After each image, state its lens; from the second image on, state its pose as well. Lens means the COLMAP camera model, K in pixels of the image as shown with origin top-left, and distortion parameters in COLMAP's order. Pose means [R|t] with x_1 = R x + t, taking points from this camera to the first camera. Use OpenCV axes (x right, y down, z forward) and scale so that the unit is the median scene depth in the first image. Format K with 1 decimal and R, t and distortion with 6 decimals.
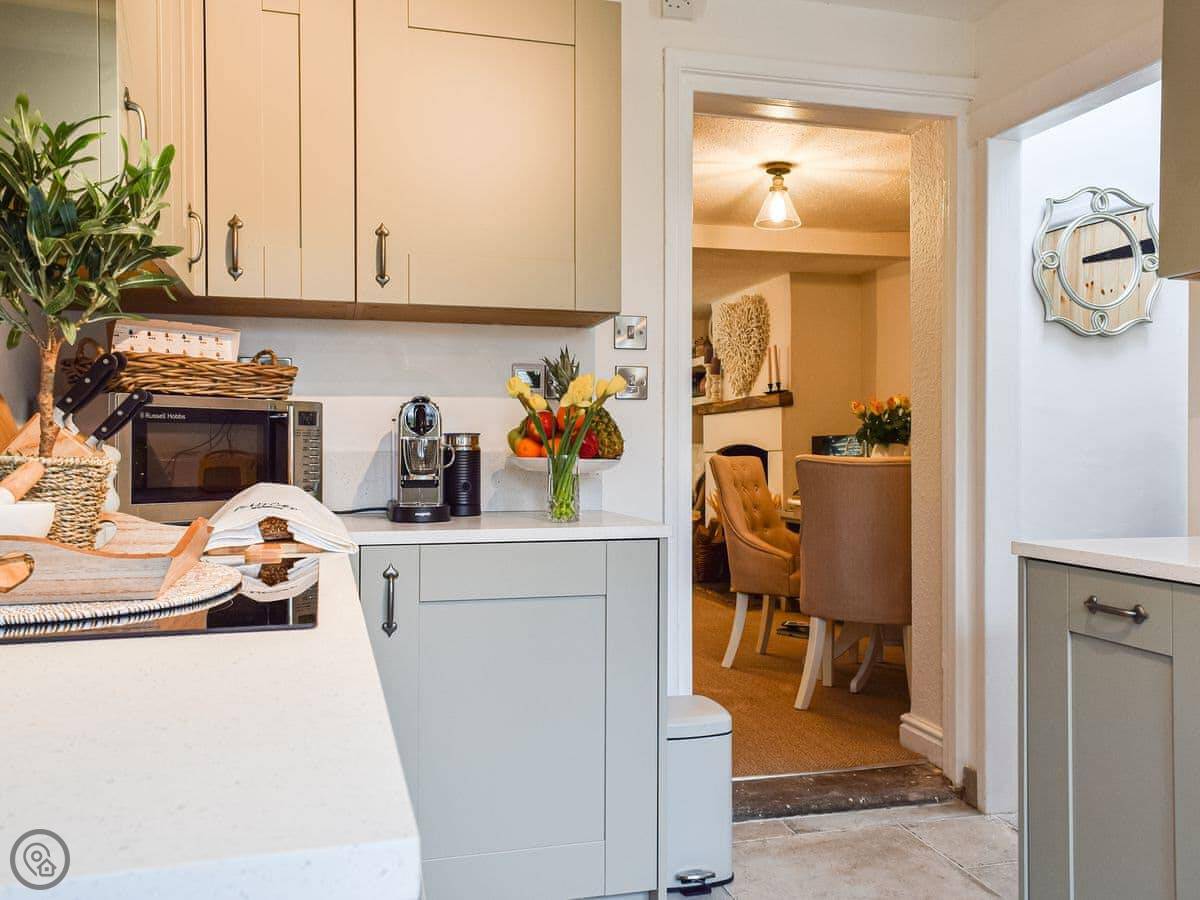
lens RADIAL K [[1069.5, 0, 600.0], [0, 1069.5, 450.0], [0, 0, 1]] dist [-0.099453, 0.011452]
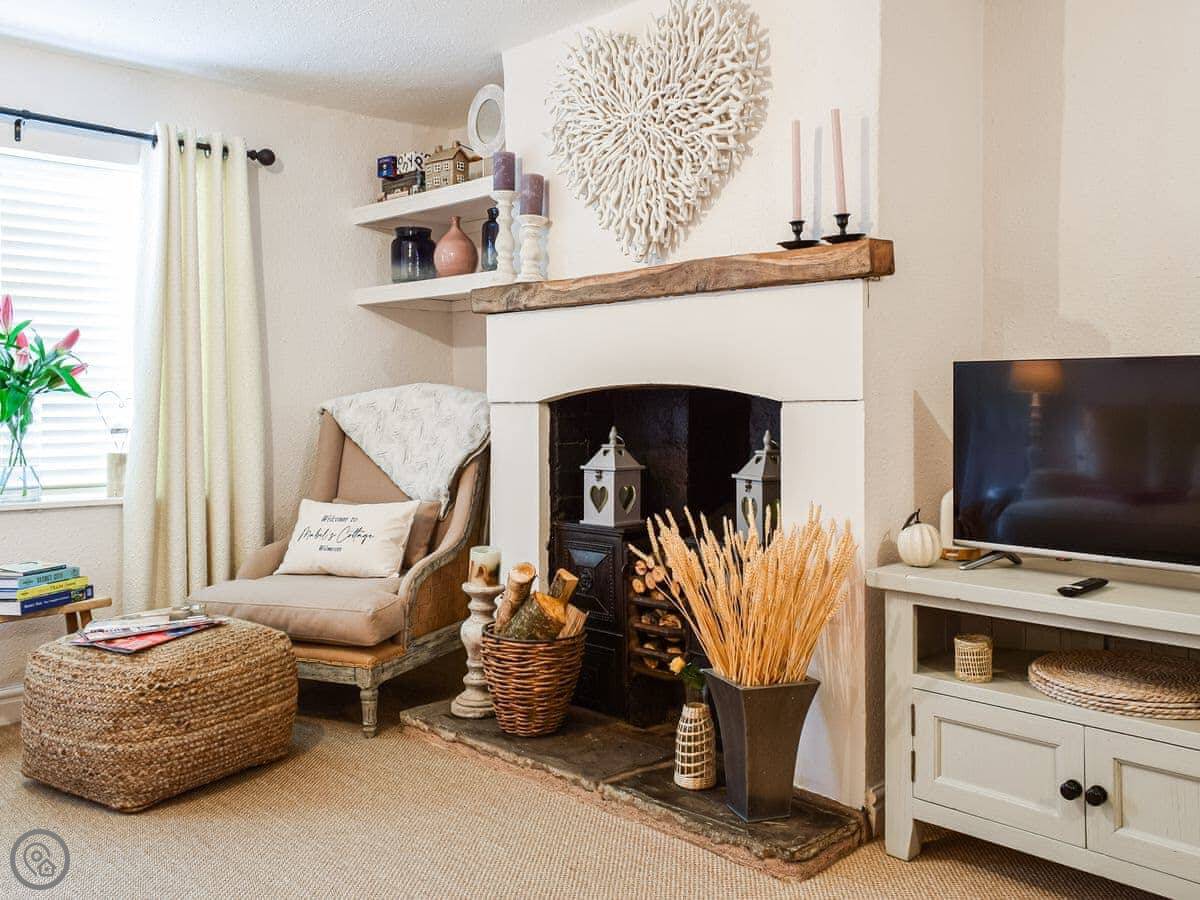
lens RADIAL K [[1068.4, 0, 675.3], [0, 1068.4, 416.4], [0, 0, 1]] dist [0.011491, 0.011153]
pose [[0.849039, -0.008071, 0.528269, -0.067733], [-0.002152, 0.999822, 0.018734, -0.000653], [-0.528326, -0.017043, 0.848871, 0.650602]]
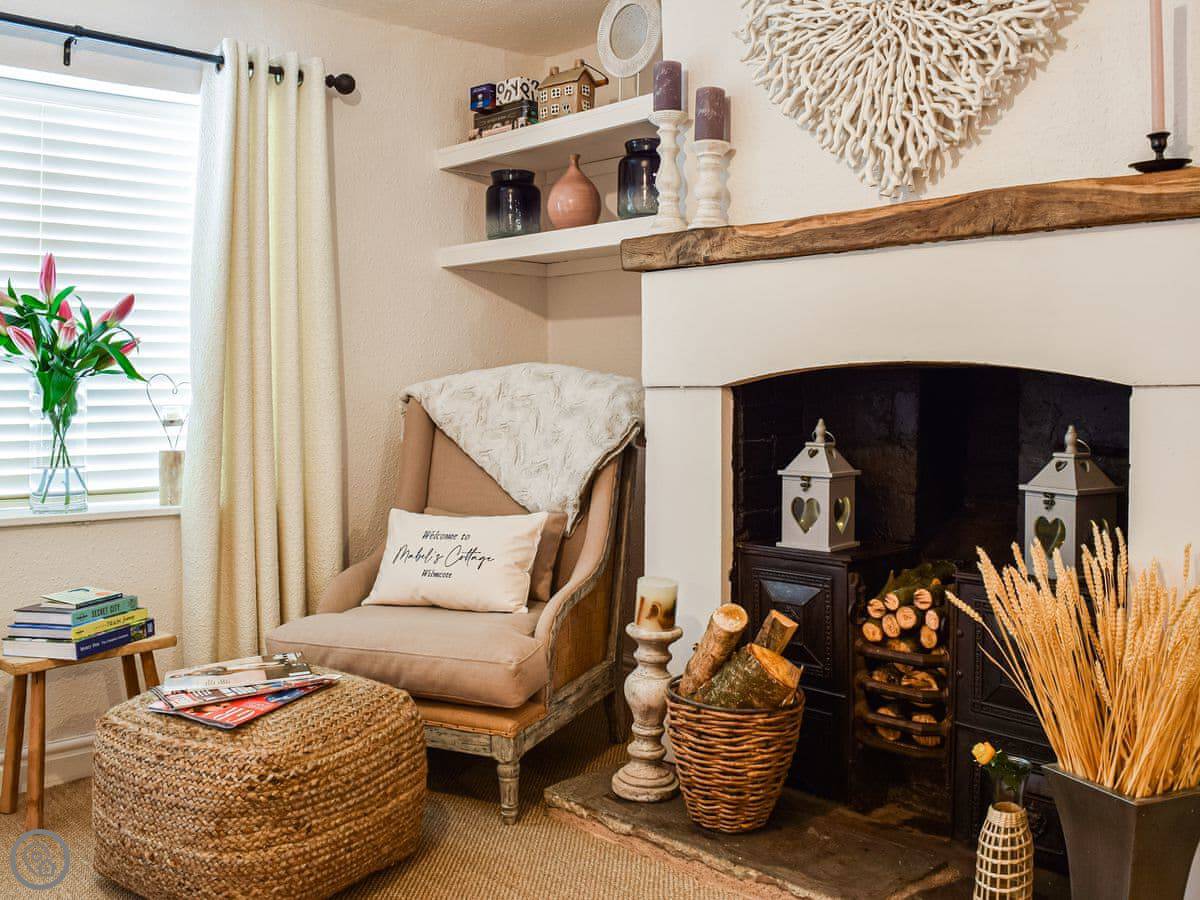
lens RADIAL K [[1094.0, 0, 622.1], [0, 1094.0, 410.5], [0, 0, 1]] dist [-0.100235, 0.009178]
pose [[0.862134, -0.012691, 0.506521, -0.082269], [-0.001196, 0.999633, 0.027082, 0.000120], [-0.506678, -0.023954, 0.861802, 0.773967]]
